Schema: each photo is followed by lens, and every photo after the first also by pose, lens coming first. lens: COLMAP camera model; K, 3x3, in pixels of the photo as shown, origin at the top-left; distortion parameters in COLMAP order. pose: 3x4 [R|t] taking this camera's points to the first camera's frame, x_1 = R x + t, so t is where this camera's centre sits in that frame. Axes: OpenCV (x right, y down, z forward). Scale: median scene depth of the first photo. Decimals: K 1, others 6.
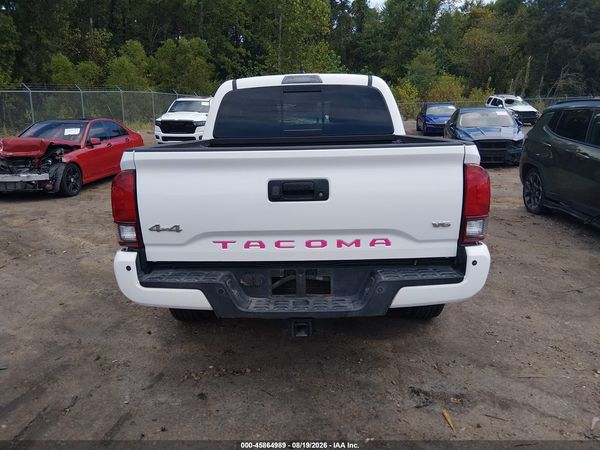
lens RADIAL K [[462.8, 0, 300.9], [0, 462.8, 223.0], [0, 0, 1]] dist [0.048339, -0.090441]
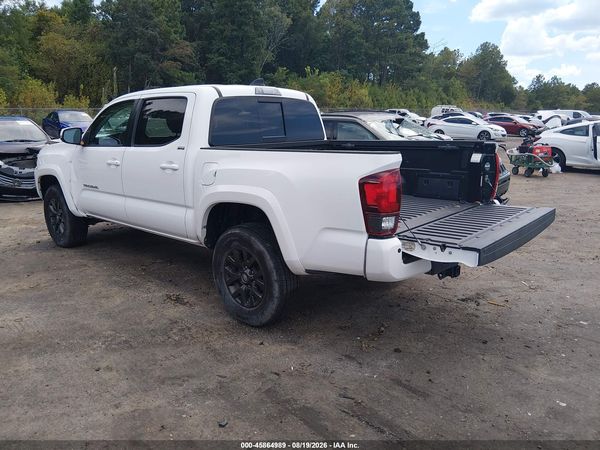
lens RADIAL K [[462.8, 0, 299.6], [0, 462.8, 224.3], [0, 0, 1]] dist [0.048339, -0.090441]
pose [[0.643775, -0.154201, 0.749517, -0.817073], [0.163695, 0.984563, 0.061956, -0.050465], [-0.747500, 0.082806, 0.659080, 0.230454]]
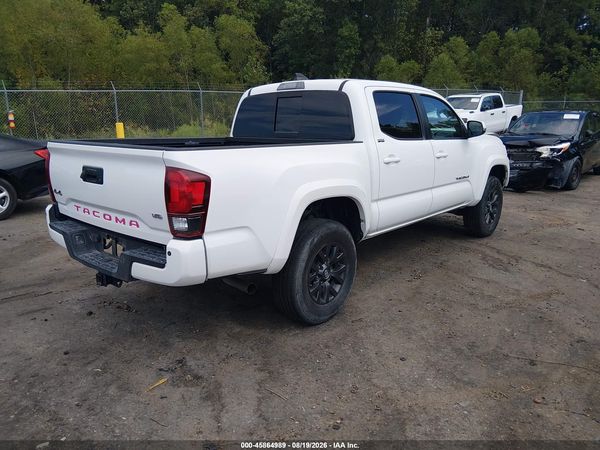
lens RADIAL K [[462.8, 0, 291.0], [0, 462.8, 217.7], [0, 0, 1]] dist [0.048339, -0.090441]
pose [[0.760564, 0.151563, -0.631324, 0.734732], [-0.152221, 0.986895, 0.053543, -0.060963], [0.631166, 0.055378, 0.773668, 0.169476]]
